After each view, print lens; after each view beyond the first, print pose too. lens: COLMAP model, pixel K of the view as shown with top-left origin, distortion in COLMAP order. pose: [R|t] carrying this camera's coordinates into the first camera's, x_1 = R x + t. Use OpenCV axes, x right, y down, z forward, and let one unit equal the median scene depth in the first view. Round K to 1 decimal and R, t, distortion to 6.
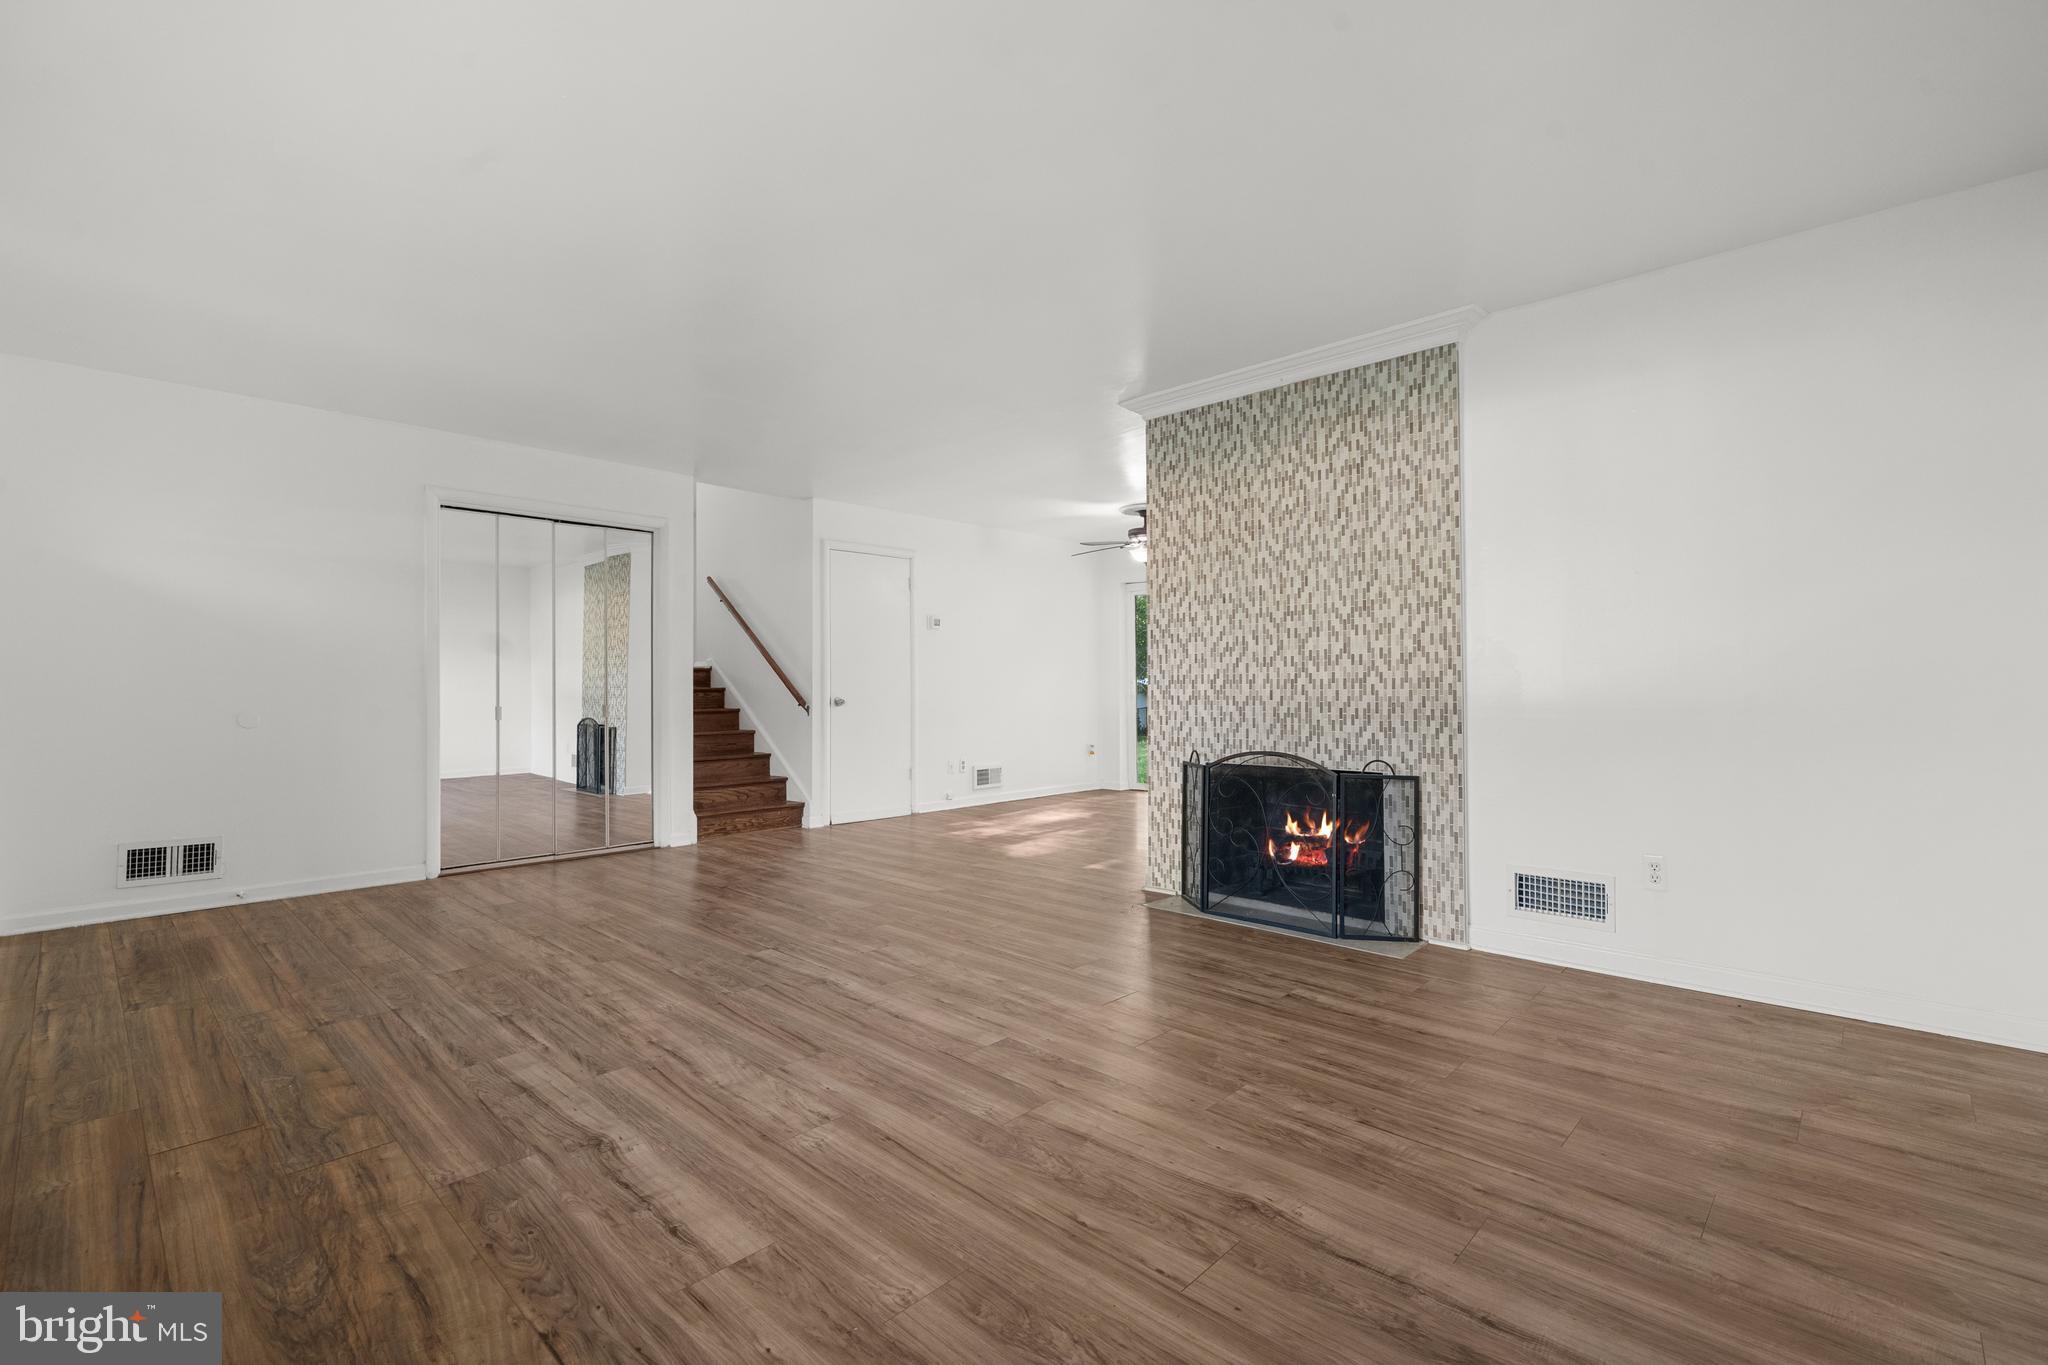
lens RADIAL K [[900.9, 0, 1008.8], [0, 900.9, 685.0], [0, 0, 1]] dist [-0.001359, 0.001568]
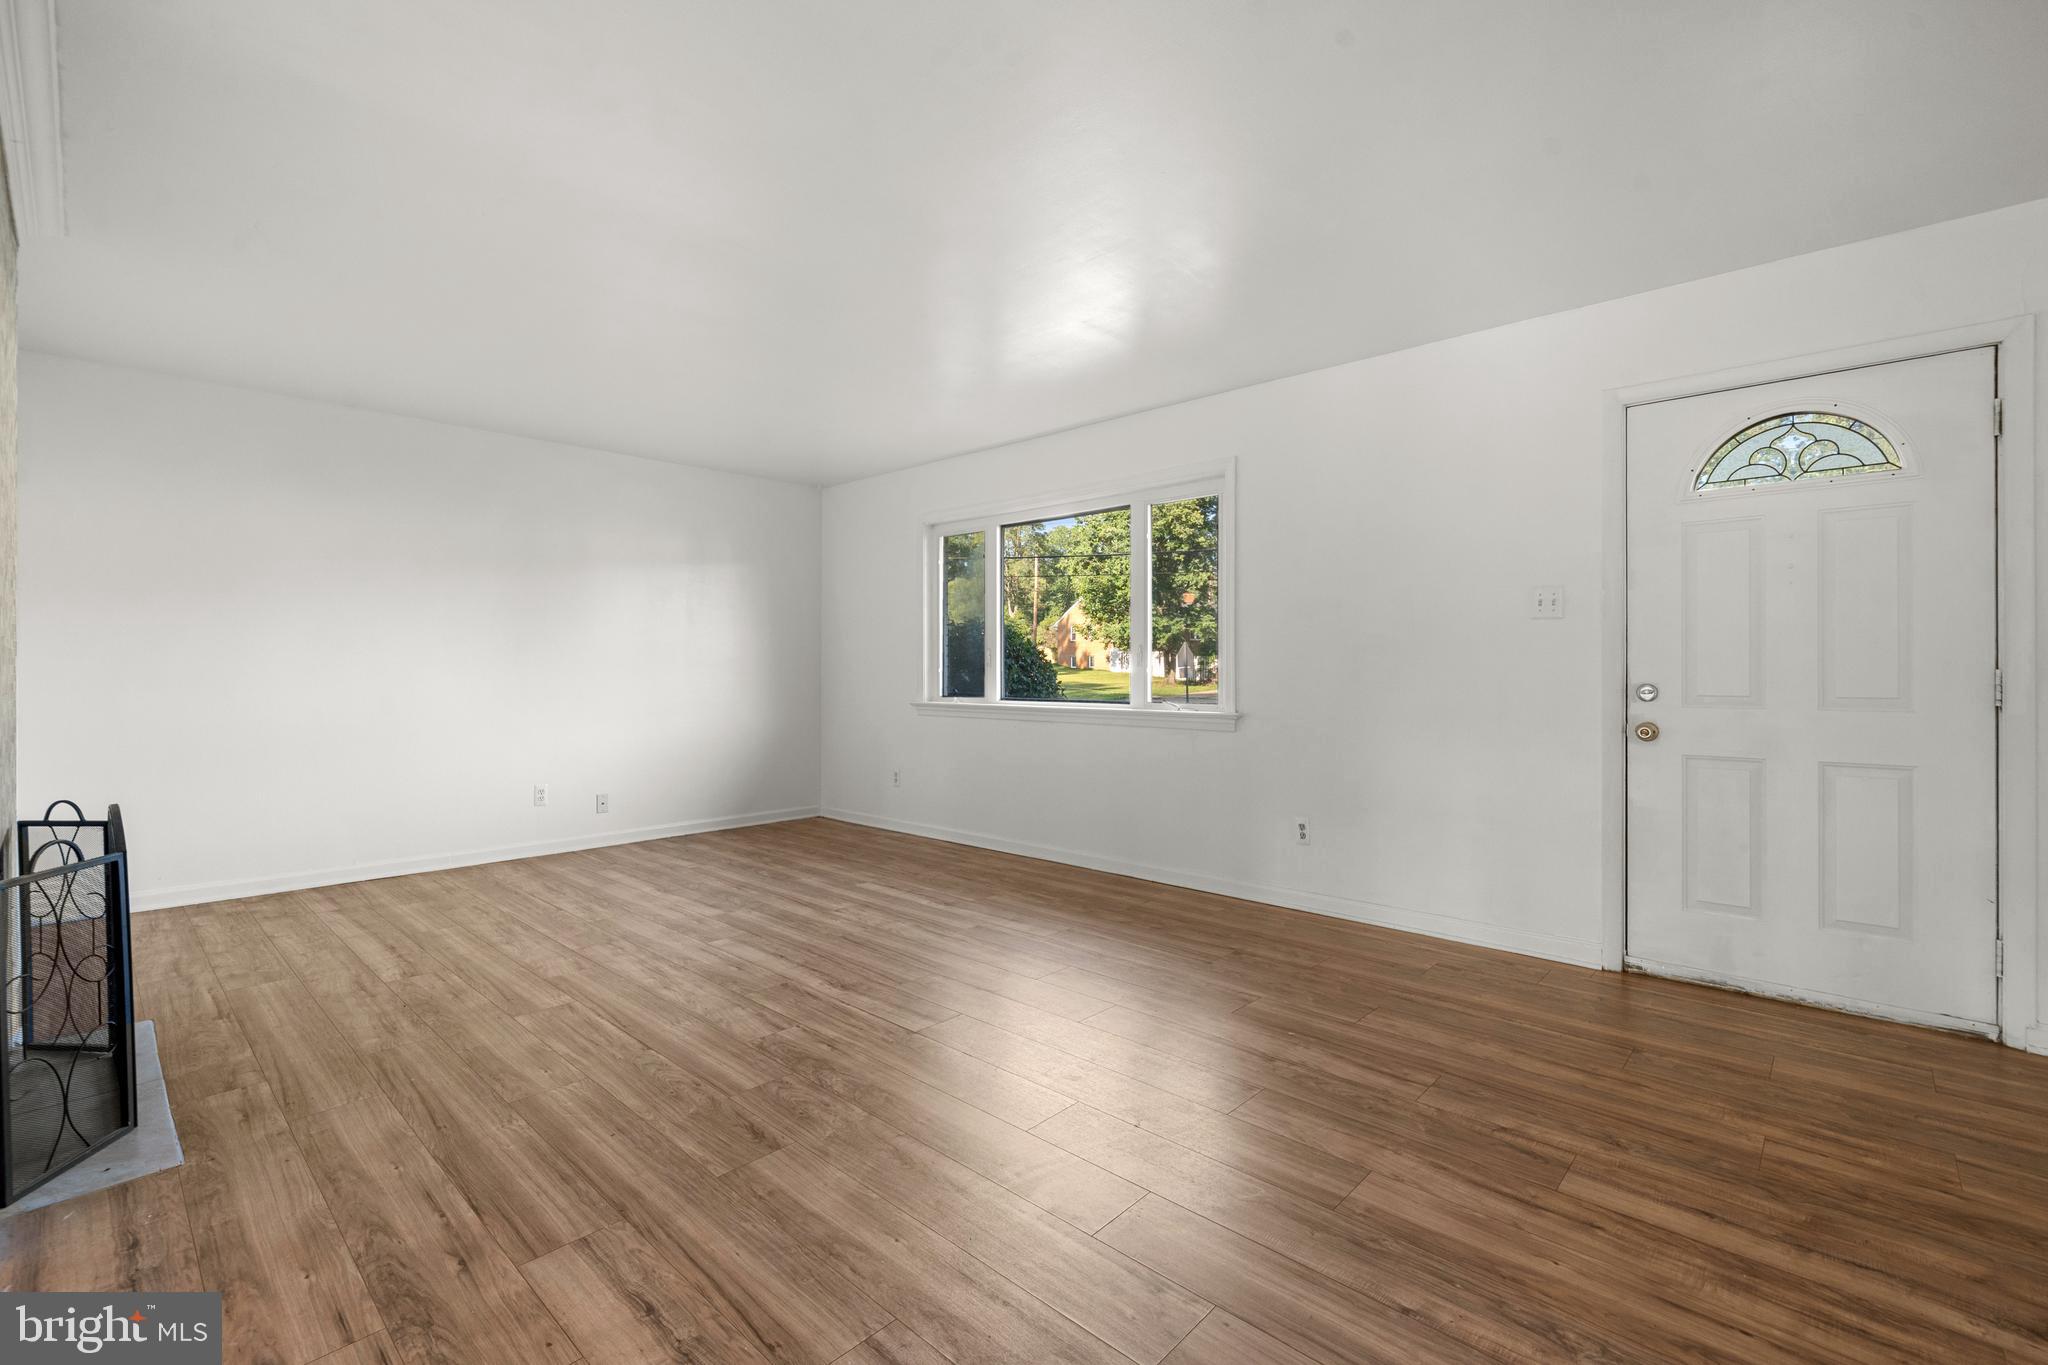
lens RADIAL K [[900.9, 0, 1023.1], [0, 900.9, 673.7], [0, 0, 1]] dist [-0.001359, 0.001568]
pose [[-0.999822, 0.003320, -0.018549, -0.344099], [0.003277, 0.999992, 0.002355, -0.015484], [0.018557, 0.002294, -0.999825, 1.778860]]
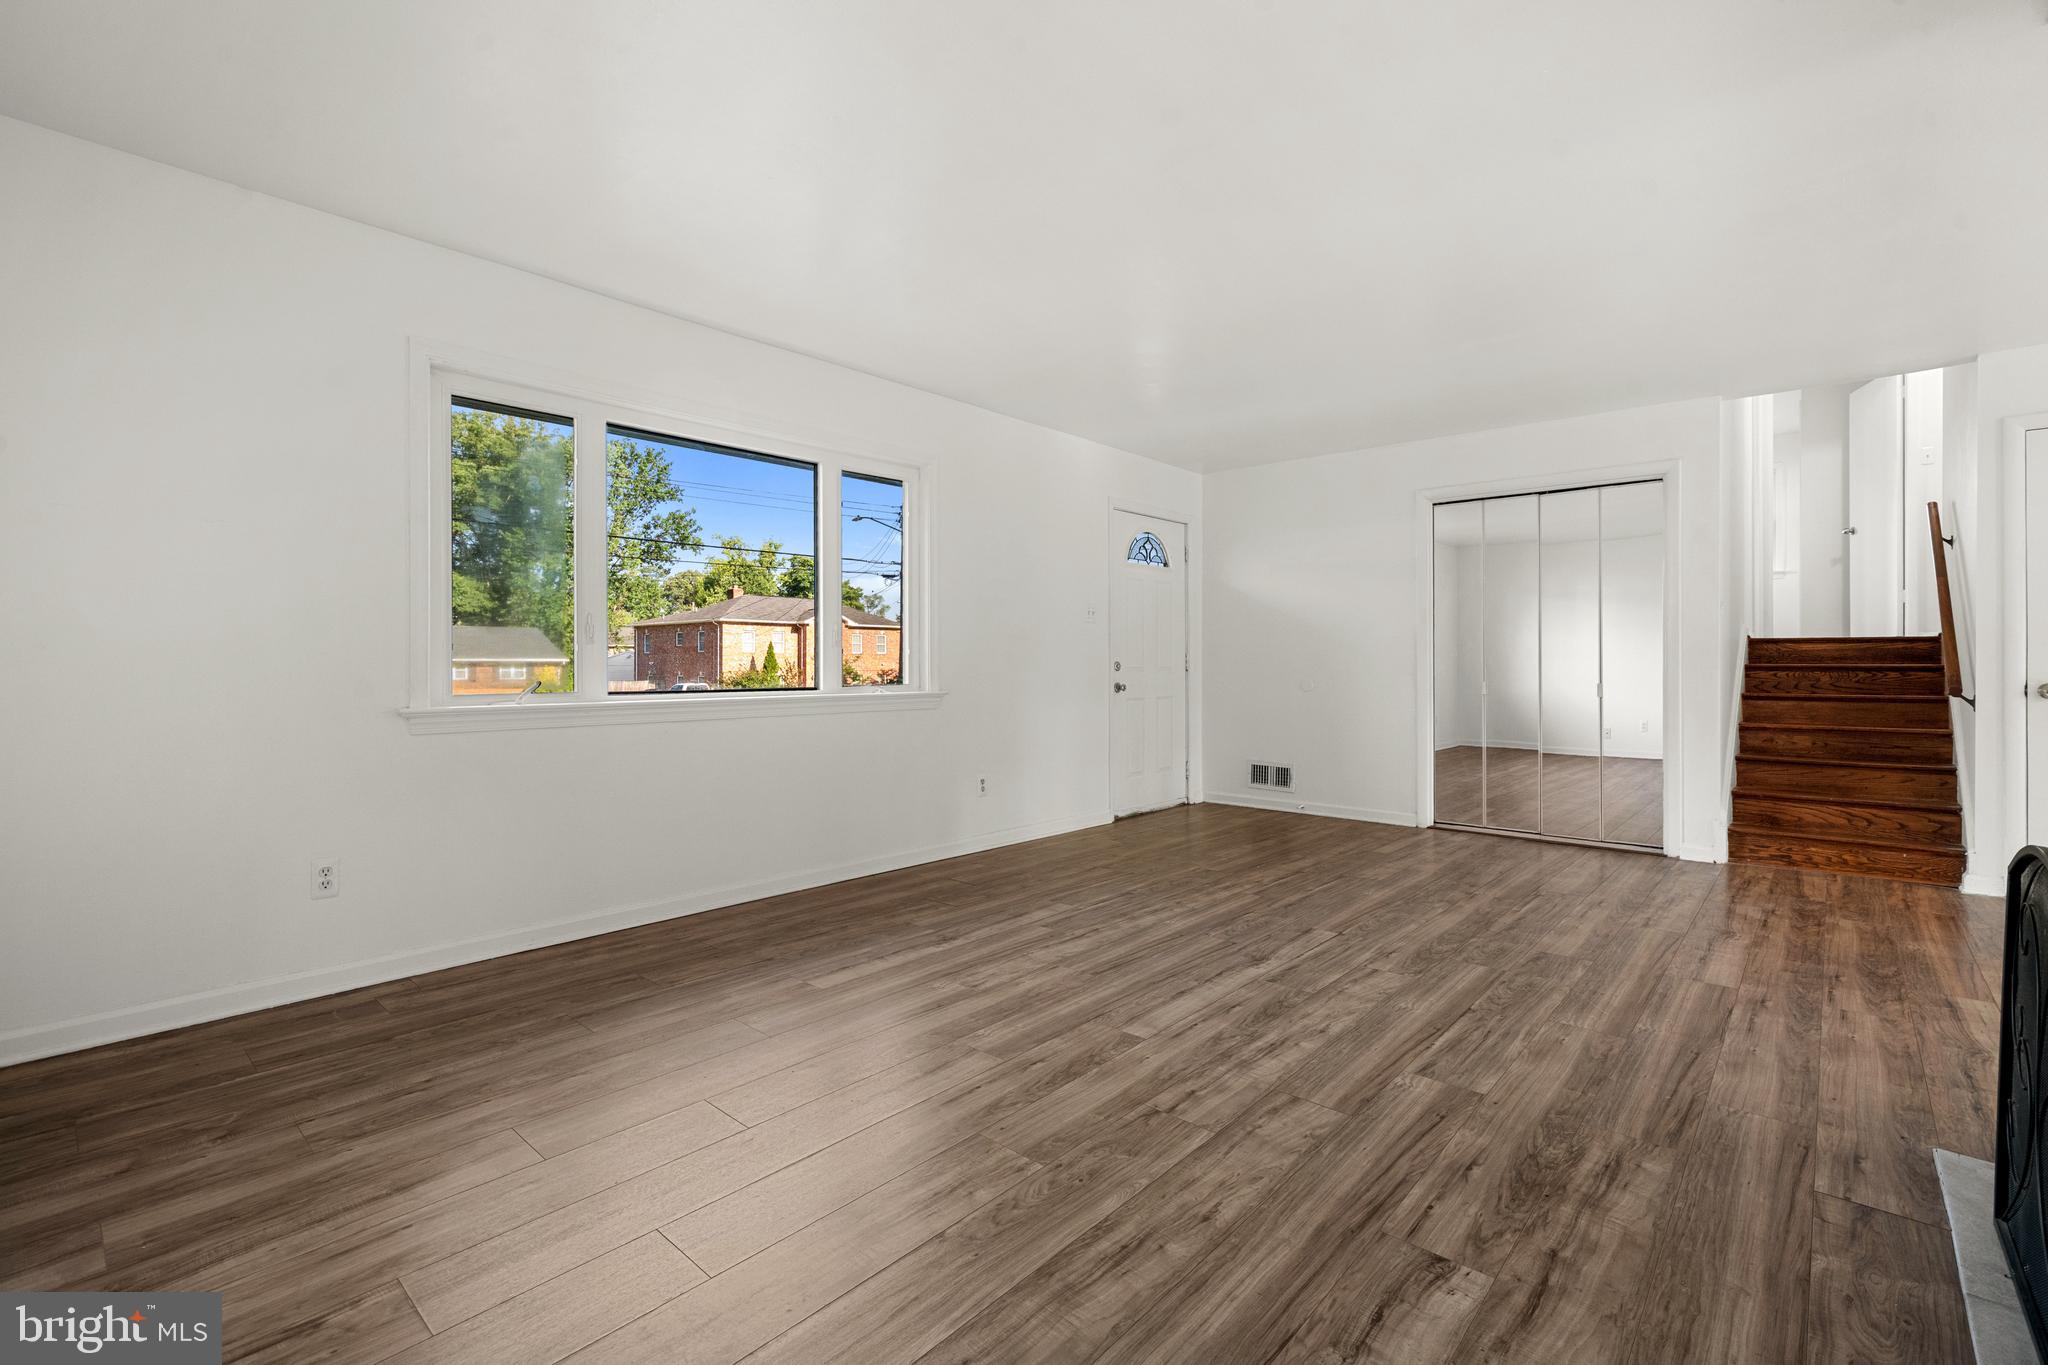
lens RADIAL K [[900.9, 0, 1035.4], [0, 900.9, 669.0], [0, 0, 1]] dist [-0.001359, 0.001568]
pose [[0.046728, 0.011187, -0.998845, 0.697110], [0.001447, 0.999935, 0.011267, -0.005580], [0.998907, -0.001972, 0.046709, 0.627857]]
